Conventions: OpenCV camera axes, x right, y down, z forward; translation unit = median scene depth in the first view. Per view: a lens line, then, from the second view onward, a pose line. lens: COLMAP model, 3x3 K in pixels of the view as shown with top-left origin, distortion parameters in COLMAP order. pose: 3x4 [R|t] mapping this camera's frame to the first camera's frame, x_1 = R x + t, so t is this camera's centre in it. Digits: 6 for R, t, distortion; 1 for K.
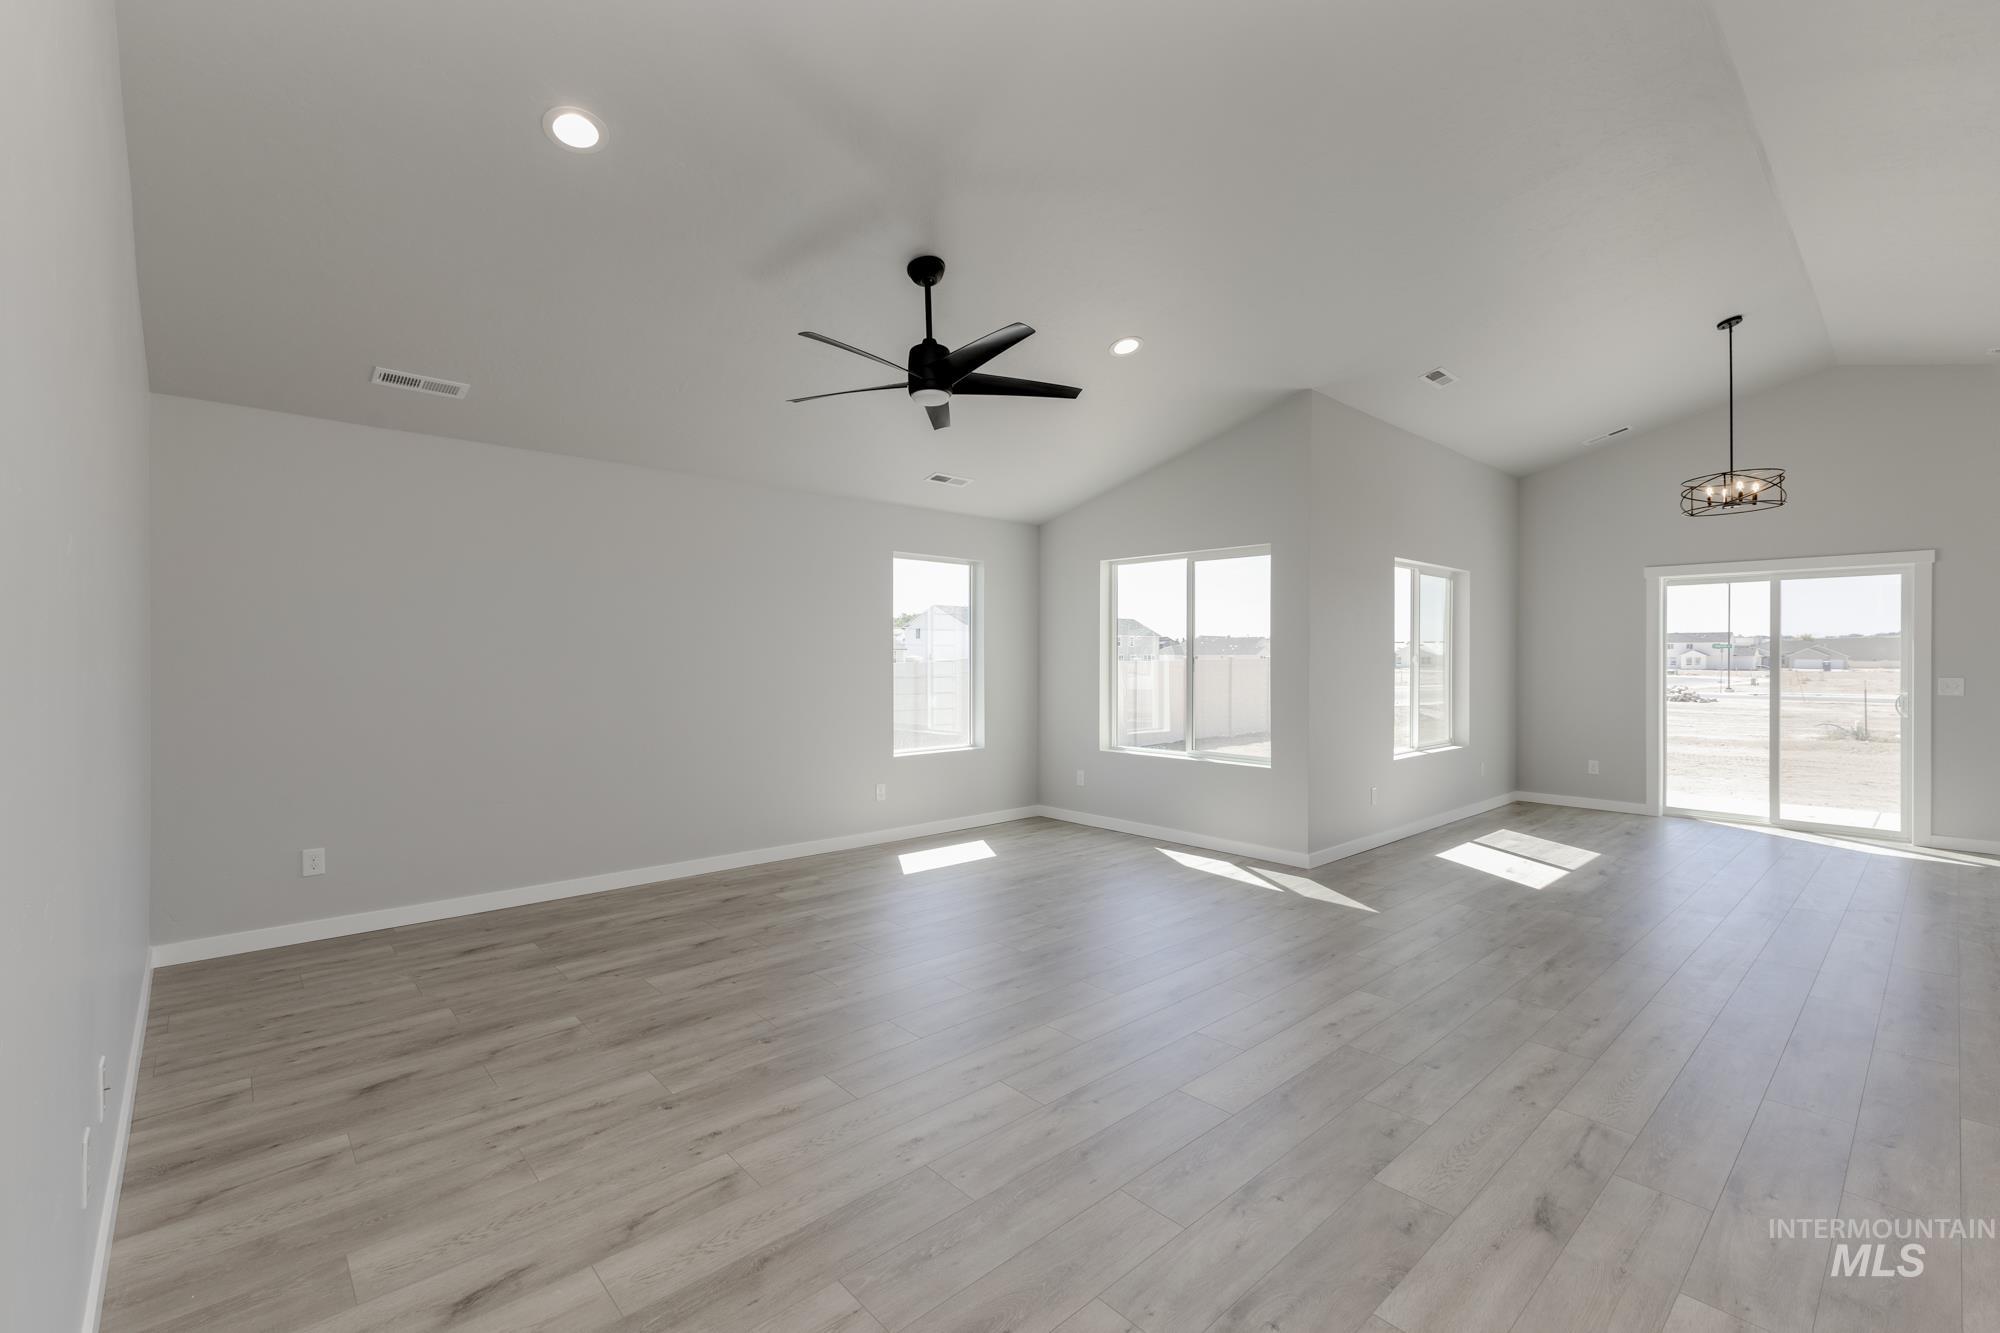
lens RADIAL K [[873.0, 0, 989.5], [0, 873.0, 665.6], [0, 0, 1]] dist [0.010857, -0.004215]
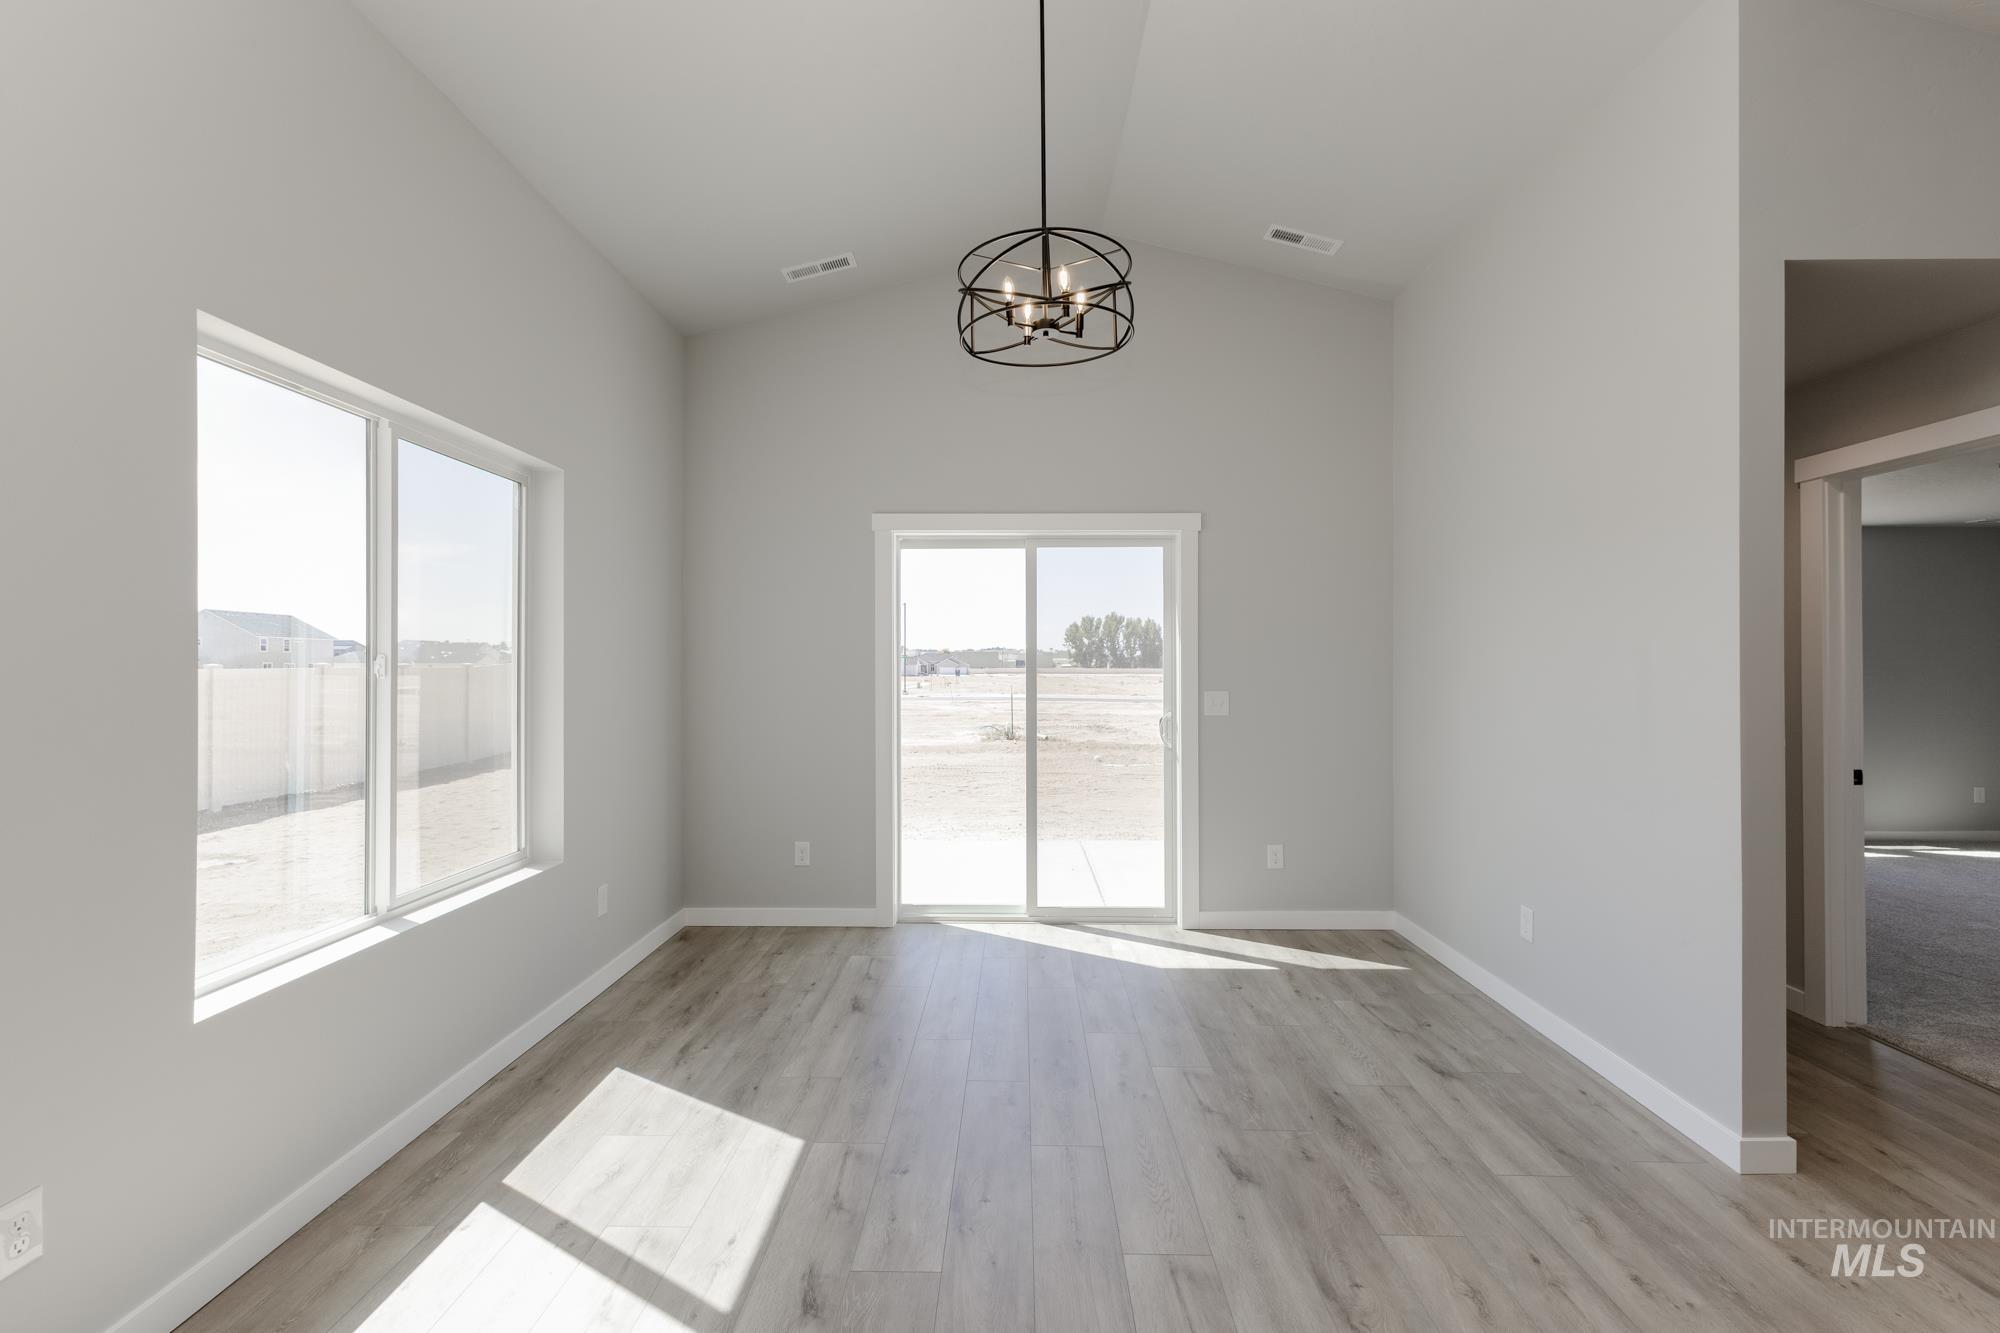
lens RADIAL K [[873.0, 0, 1012.2], [0, 873.0, 639.8], [0, 0, 1]] dist [0.010857, -0.004215]
pose [[0.675539, 0.020266, 0.737046, 0.368959], [0.009368, 0.999306, -0.036064, -0.002932], [-0.737265, 0.031267, 0.674880, 0.523816]]
